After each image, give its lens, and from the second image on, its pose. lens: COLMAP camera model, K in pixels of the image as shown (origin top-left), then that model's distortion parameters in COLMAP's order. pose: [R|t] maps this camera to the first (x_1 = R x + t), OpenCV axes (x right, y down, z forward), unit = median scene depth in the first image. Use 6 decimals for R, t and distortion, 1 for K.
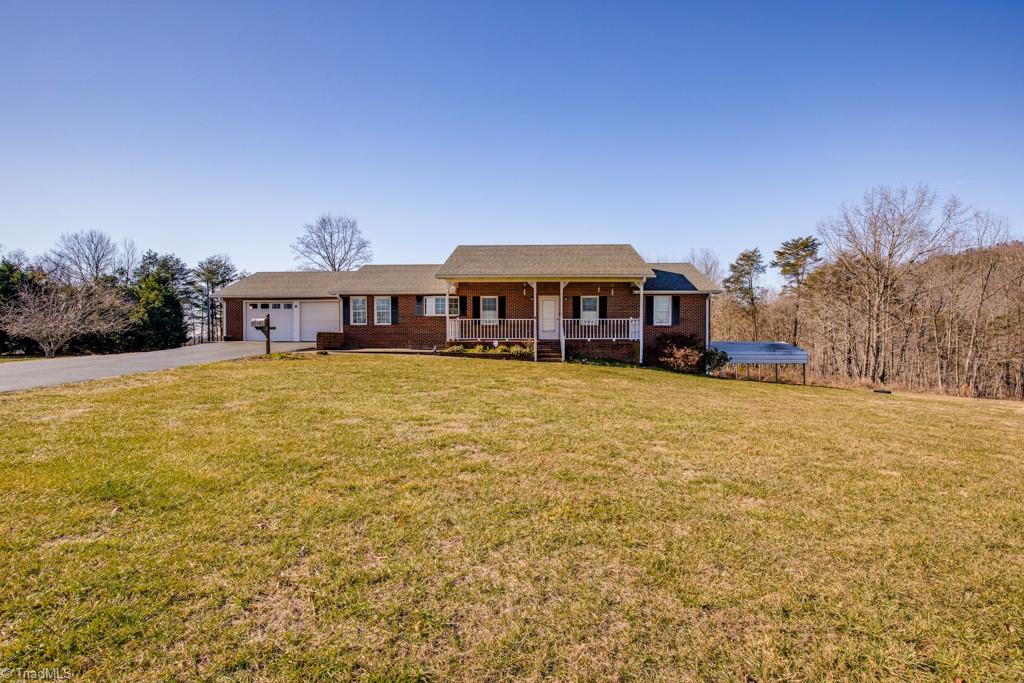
lens RADIAL K [[478.7, 0, 512.0], [0, 478.7, 341.5], [0, 0, 1]] dist [-0.021199, 0.000483]
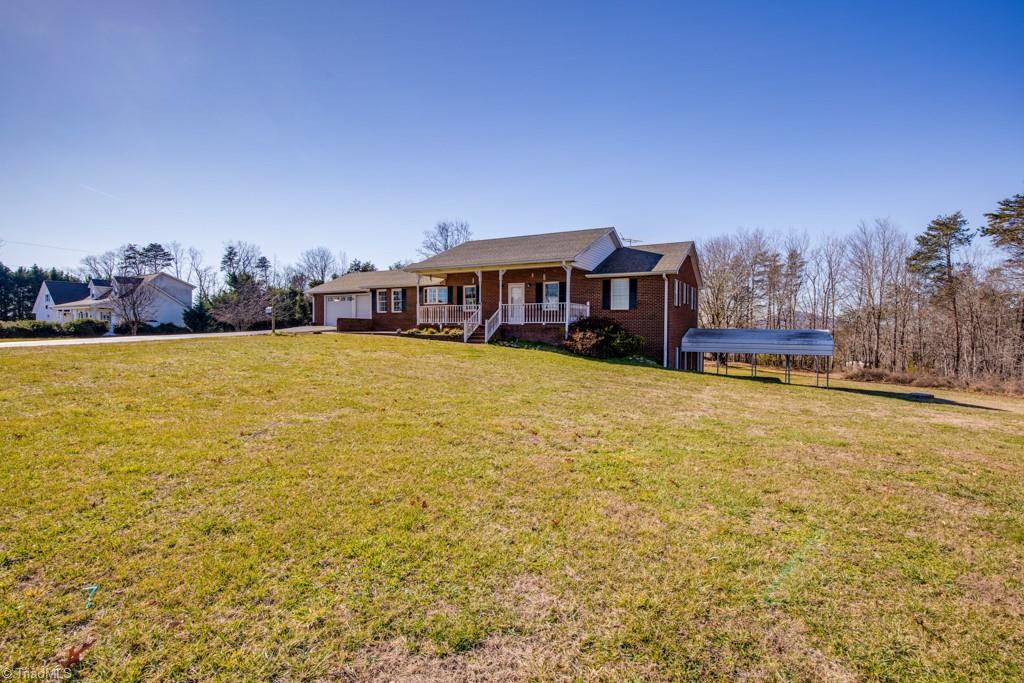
lens RADIAL K [[478.7, 0, 512.0], [0, 478.7, 341.5], [0, 0, 1]] dist [-0.021199, 0.000483]
pose [[0.896910, 0.017556, -0.441864, 0.530626], [-0.012114, 0.999812, 0.015136, 0.017581], [0.442047, -0.008223, 0.896954, 0.040387]]
